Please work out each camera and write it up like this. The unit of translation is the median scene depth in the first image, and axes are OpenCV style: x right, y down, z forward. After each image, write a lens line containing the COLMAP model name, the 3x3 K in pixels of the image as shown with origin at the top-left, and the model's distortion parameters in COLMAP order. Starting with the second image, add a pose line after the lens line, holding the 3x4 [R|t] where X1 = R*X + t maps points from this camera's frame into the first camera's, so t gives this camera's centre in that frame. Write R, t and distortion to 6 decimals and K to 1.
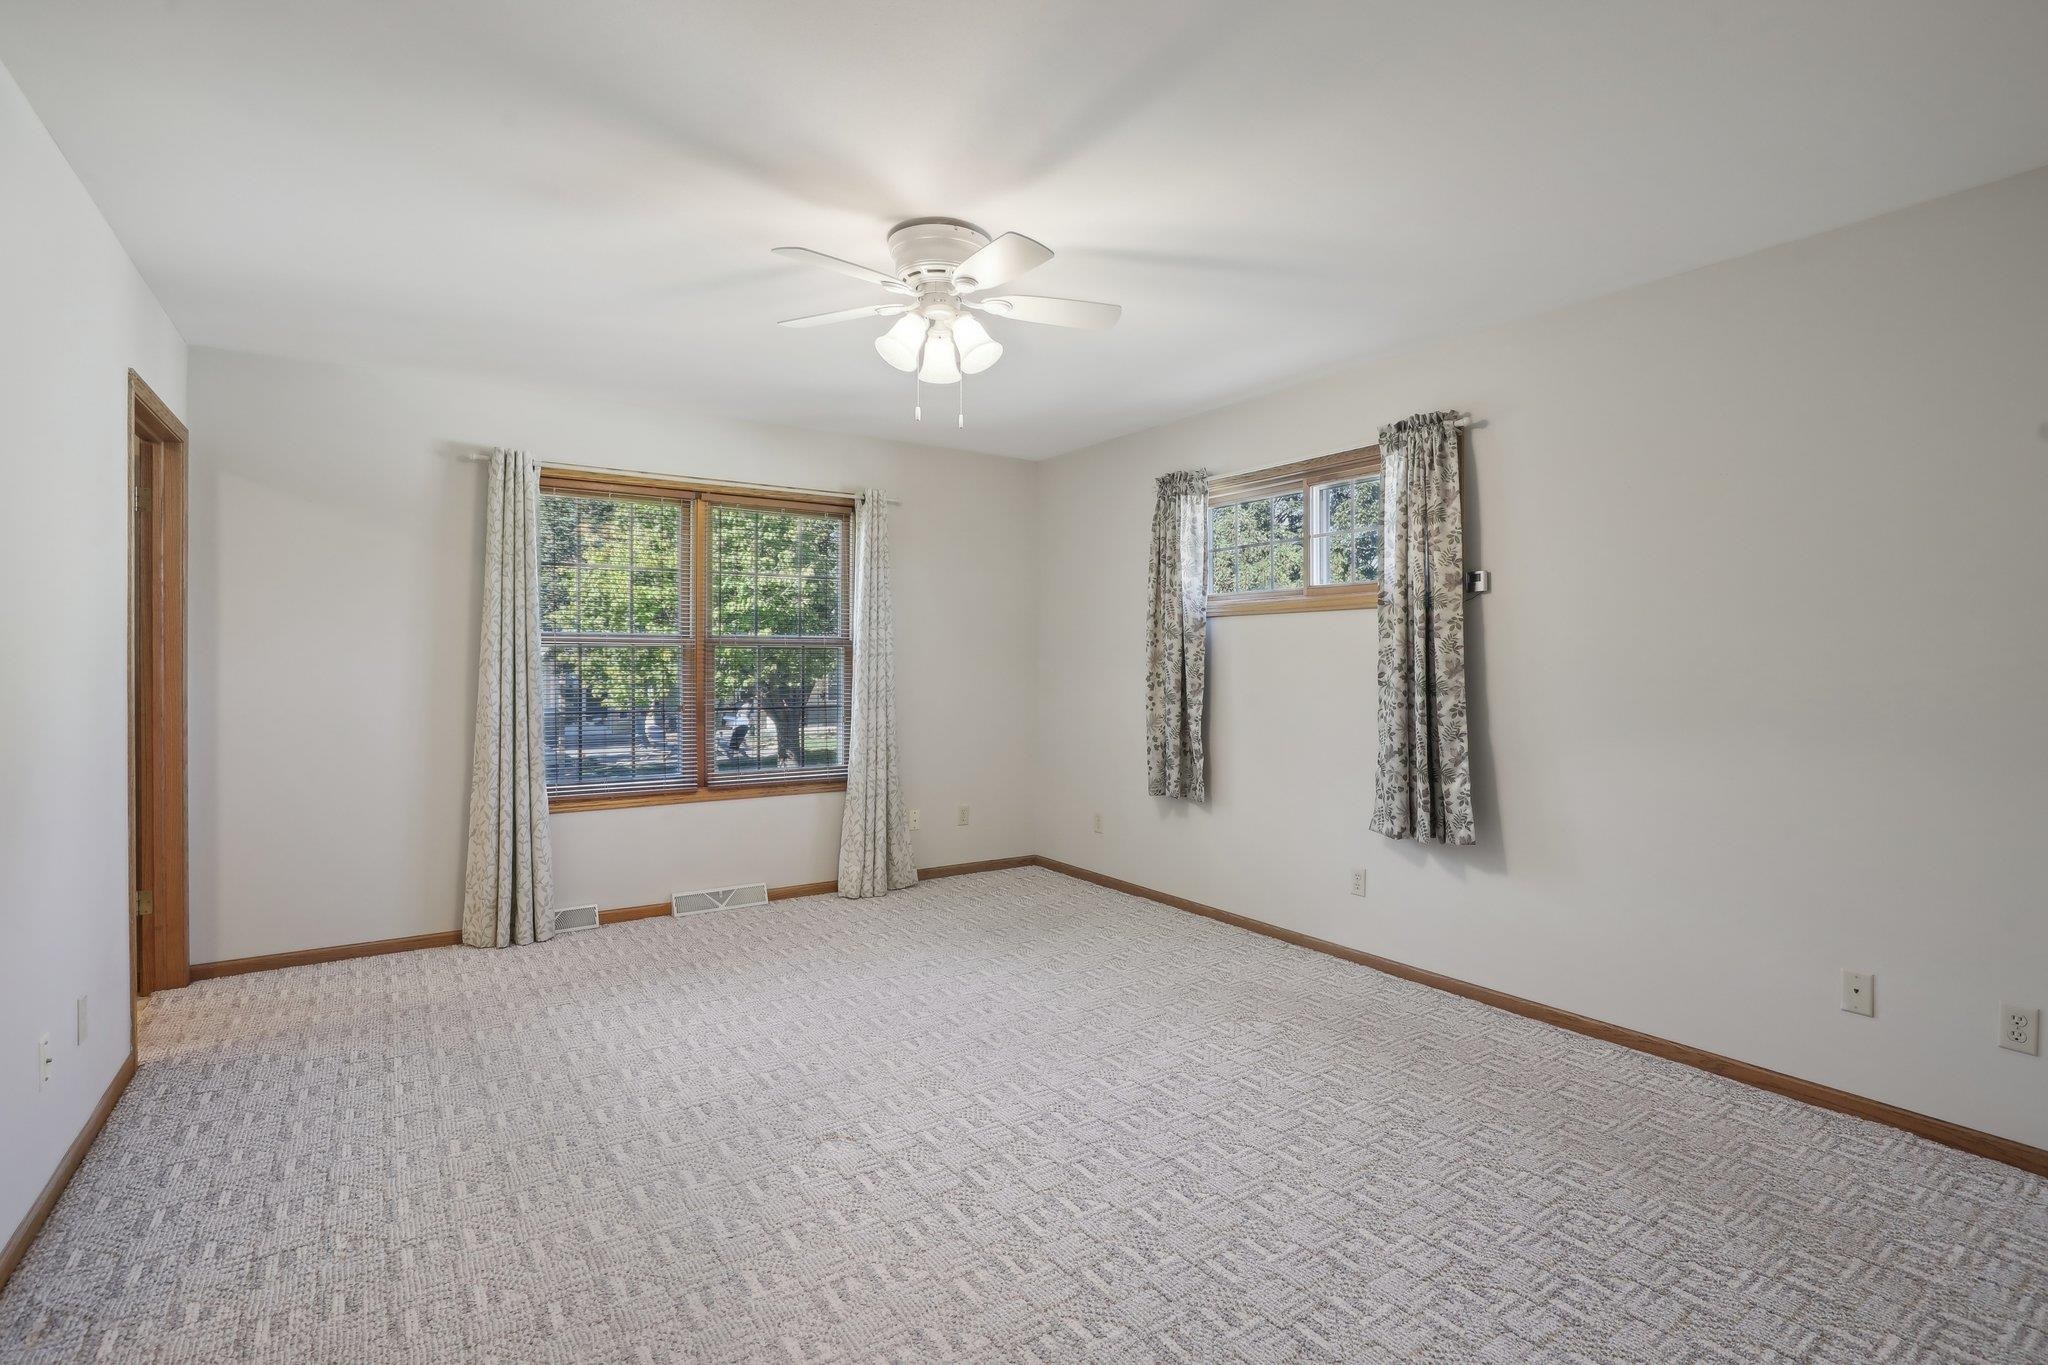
lens RADIAL K [[972.0, 0, 1048.0], [0, 972.0, 663.4], [0, 0, 1]] dist [-0.022814, 0.001596]
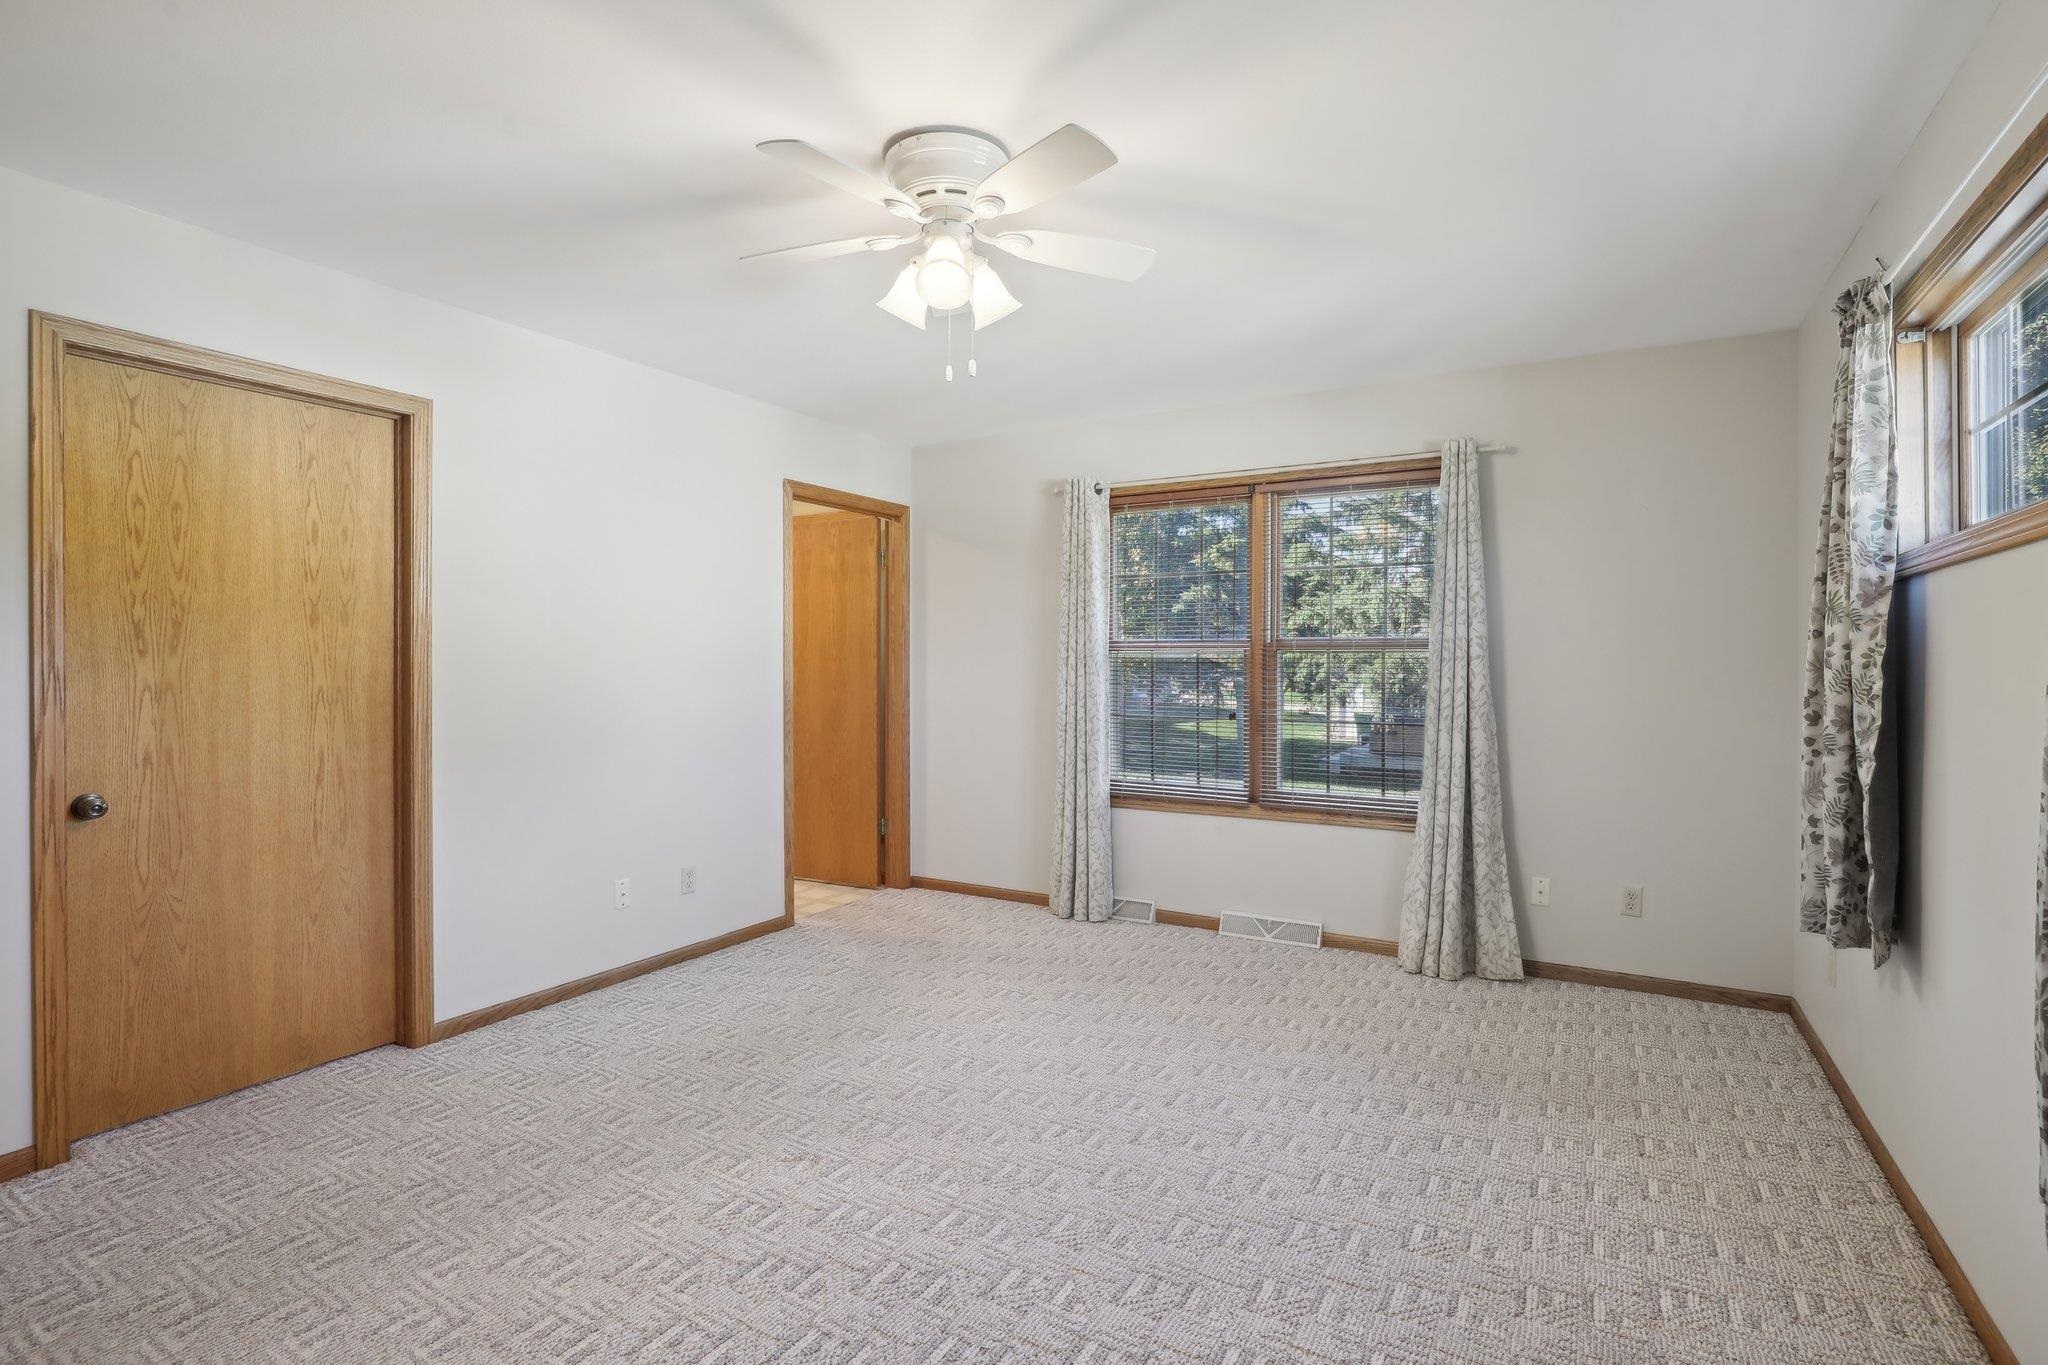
lens RADIAL K [[972.0, 0, 1048.0], [0, 972.0, 663.4], [0, 0, 1]] dist [-0.022814, 0.001596]
pose [[0.421799, -0.000926, -0.906689, 0.441720], [-0.002998, 0.999993, -0.002416, -0.003015], [0.906685, 0.003737, 0.421793, 0.472980]]
